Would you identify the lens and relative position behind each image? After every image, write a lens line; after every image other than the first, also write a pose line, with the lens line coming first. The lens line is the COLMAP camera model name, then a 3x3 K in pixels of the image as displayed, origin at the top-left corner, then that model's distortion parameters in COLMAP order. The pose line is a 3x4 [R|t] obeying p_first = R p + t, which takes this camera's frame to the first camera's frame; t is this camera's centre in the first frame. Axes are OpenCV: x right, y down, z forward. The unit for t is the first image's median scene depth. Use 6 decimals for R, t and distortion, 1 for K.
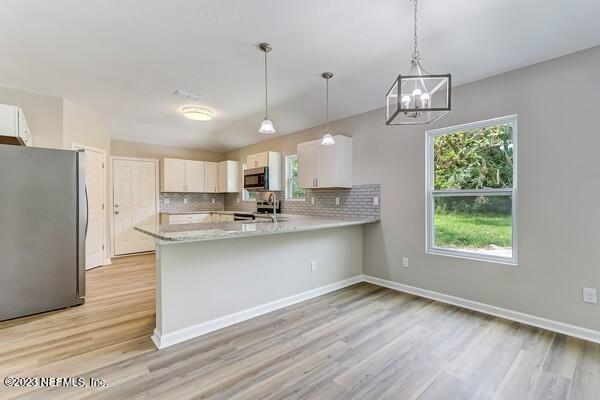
lens RADIAL K [[277.9, 0, 301.6], [0, 277.9, 201.0], [0, 0, 1]] dist [-0.005549, -0.001291]
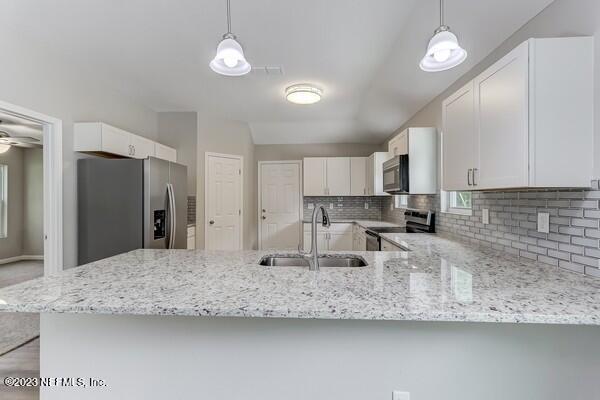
lens RADIAL K [[277.9, 0, 295.8], [0, 277.9, 200.4], [0, 0, 1]] dist [-0.005549, -0.001291]
pose [[0.706414, 0.004874, -0.707782, 0.120283], [-0.004887, 0.999986, 0.002010, -0.022364], [0.707782, 0.002039, 0.706428, 0.375595]]
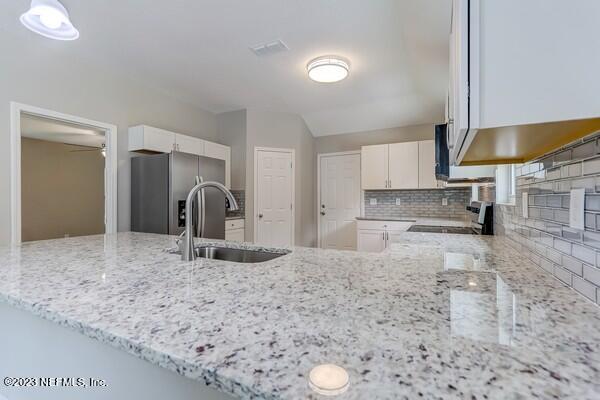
lens RADIAL K [[277.9, 0, 297.3], [0, 277.9, 195.8], [0, 0, 1]] dist [-0.005549, -0.001291]
pose [[0.359746, -0.011035, -0.932985, 0.180953], [-0.006718, 0.999874, -0.014416, -0.003861], [0.933026, 0.011454, 0.359626, 0.577608]]
